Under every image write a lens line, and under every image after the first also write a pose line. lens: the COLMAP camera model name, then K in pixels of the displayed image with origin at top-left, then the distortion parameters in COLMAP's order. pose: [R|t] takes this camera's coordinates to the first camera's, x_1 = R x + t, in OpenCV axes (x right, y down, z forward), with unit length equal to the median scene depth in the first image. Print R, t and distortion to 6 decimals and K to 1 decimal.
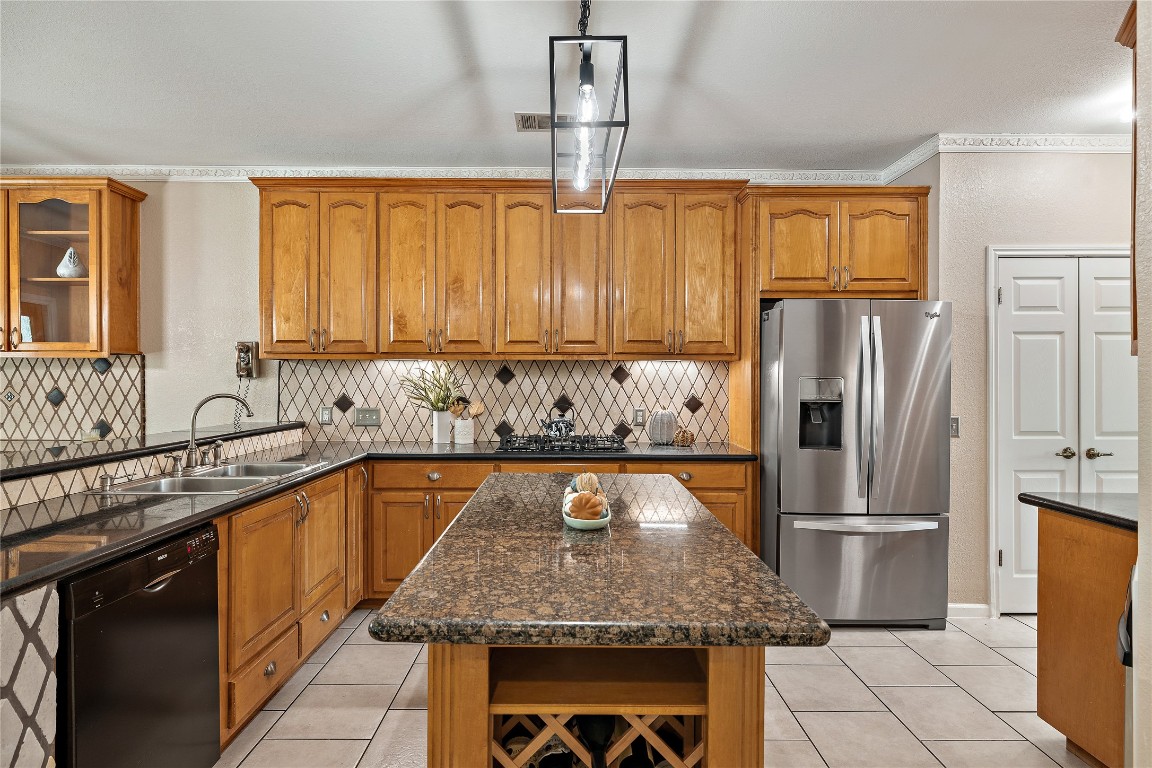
lens RADIAL K [[630.5, 0, 573.5], [0, 630.5, 386.4], [0, 0, 1]] dist [0.000072, -0.000043]
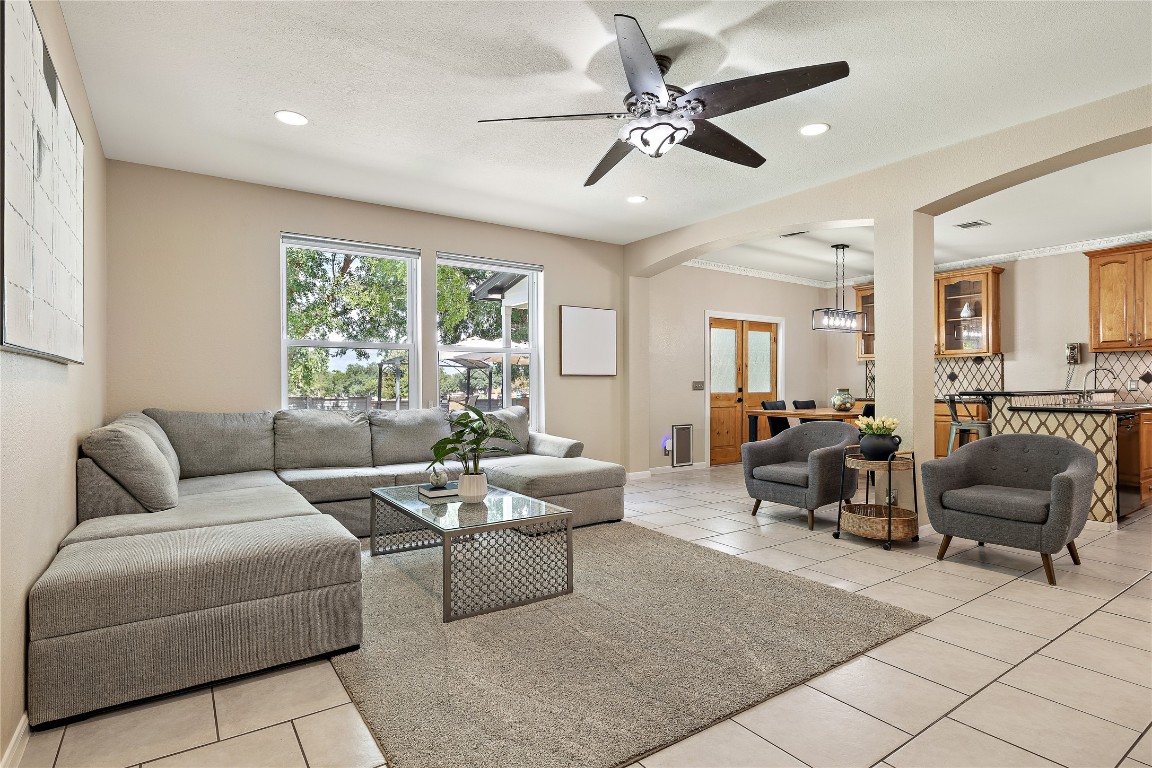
lens RADIAL K [[585.8, 0, 575.4], [0, 585.8, 387.1], [0, 0, 1]] dist [0.002776, 0.000106]
pose [[0.563743, -0.002770, -0.825946, 0.050303], [0.005459, 0.999985, 0.000373, 0.042341], [0.825932, -0.004719, 0.563750, -1.058470]]
